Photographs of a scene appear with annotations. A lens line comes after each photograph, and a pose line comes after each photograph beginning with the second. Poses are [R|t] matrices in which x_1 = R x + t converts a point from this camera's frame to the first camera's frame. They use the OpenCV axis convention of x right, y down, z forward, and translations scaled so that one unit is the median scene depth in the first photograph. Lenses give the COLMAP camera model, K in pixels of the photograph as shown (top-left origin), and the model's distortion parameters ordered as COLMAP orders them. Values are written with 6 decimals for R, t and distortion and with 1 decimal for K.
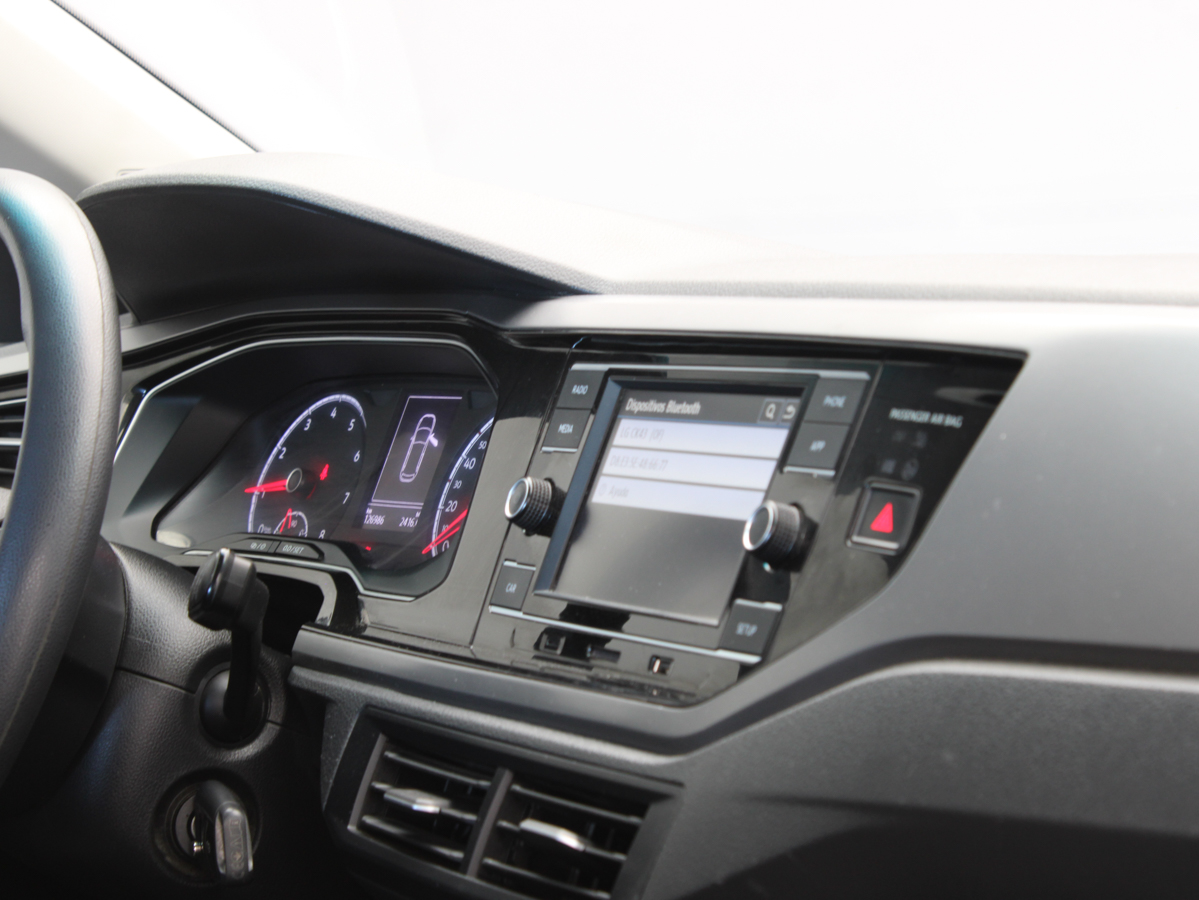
lens RADIAL K [[3018.0, 0, 599.5], [0, 3018.0, 450.0], [0, 0, 1]] dist [0.036289, -0.048476]
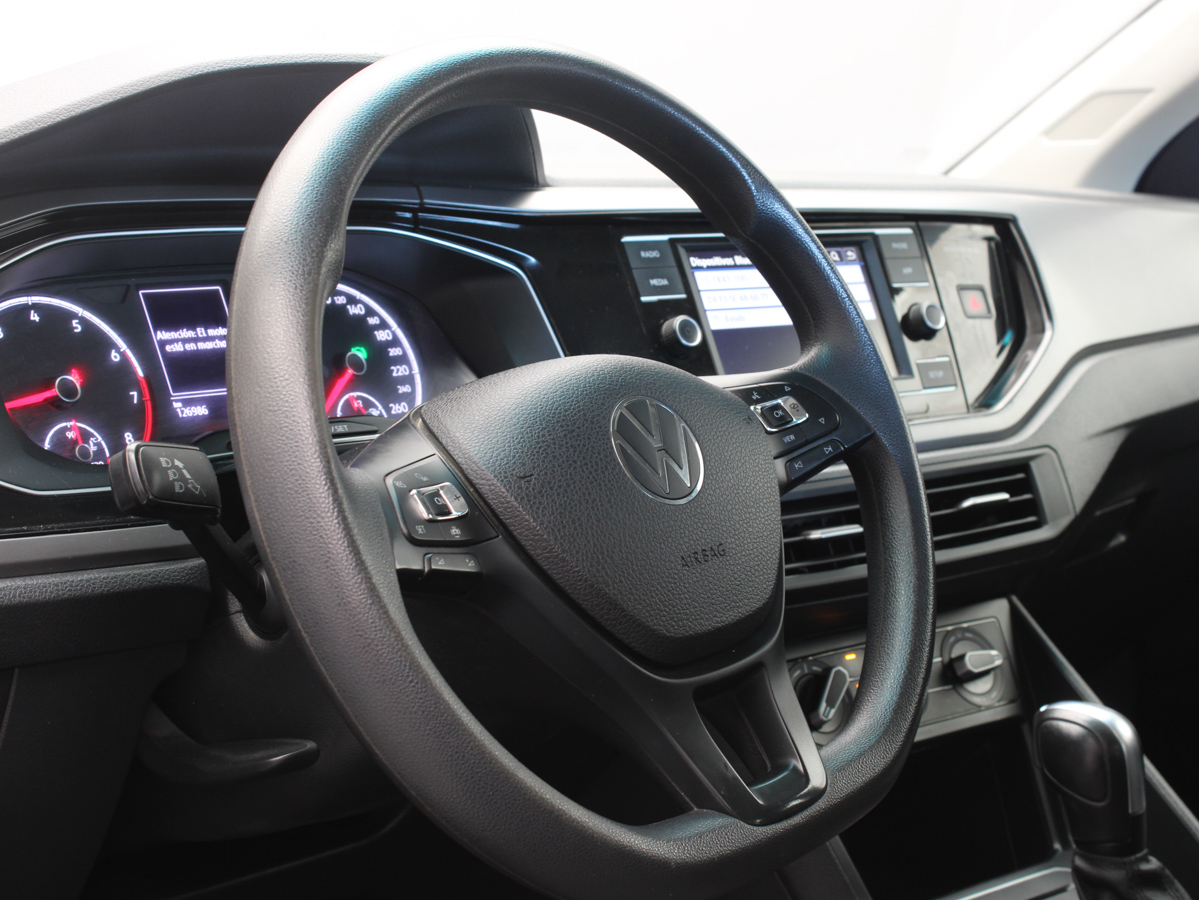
lens RADIAL K [[1932.2, 0, 599.5], [0, 1932.2, 450.0], [0, 0, 1]] dist [-0.041542, -0.069228]
pose [[-0.153849, -0.090901, 0.983904, -0.885431], [0.076990, 0.991629, 0.103654, -0.024619], [-0.985090, 0.091697, -0.145563, 1.169121]]
